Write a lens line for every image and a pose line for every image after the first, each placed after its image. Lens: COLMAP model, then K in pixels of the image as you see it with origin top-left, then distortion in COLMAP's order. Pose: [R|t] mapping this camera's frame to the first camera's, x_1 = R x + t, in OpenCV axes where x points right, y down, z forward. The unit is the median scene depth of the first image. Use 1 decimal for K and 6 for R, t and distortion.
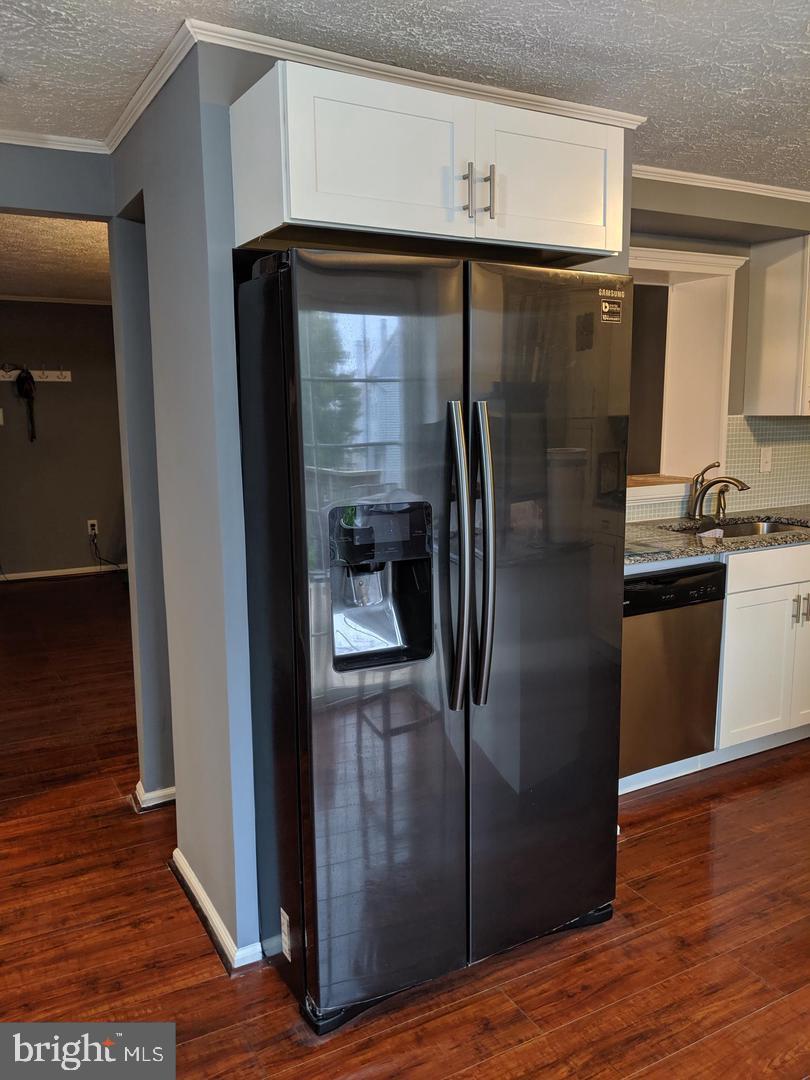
lens RADIAL K [[861.8, 0, 433.7], [0, 861.8, 538.1], [0, 0, 1]] dist [0.007466, -0.003212]
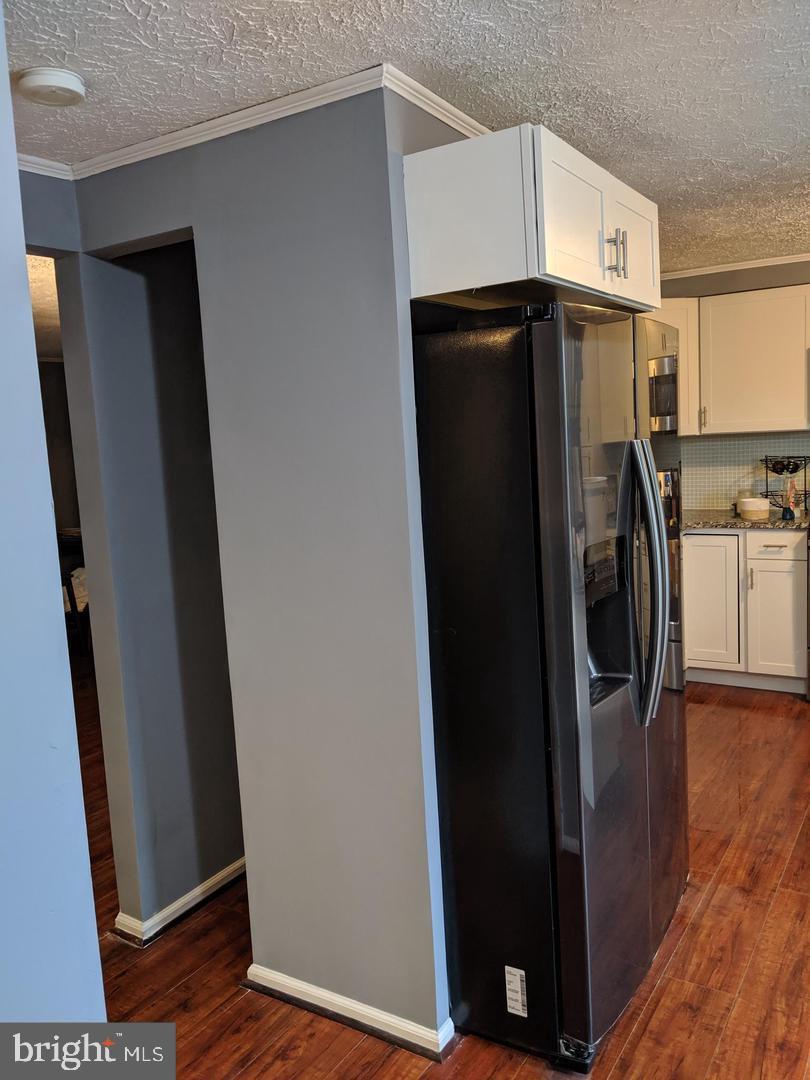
lens RADIAL K [[861.8, 0, 407.5], [0, 861.8, 538.6], [0, 0, 1]] dist [0.007466, -0.003212]
pose [[0.881089, -0.104296, 0.461308, -0.664276], [0.125152, 0.992028, -0.014753, -0.049590], [-0.456091, 0.070732, 0.887118, 0.147614]]
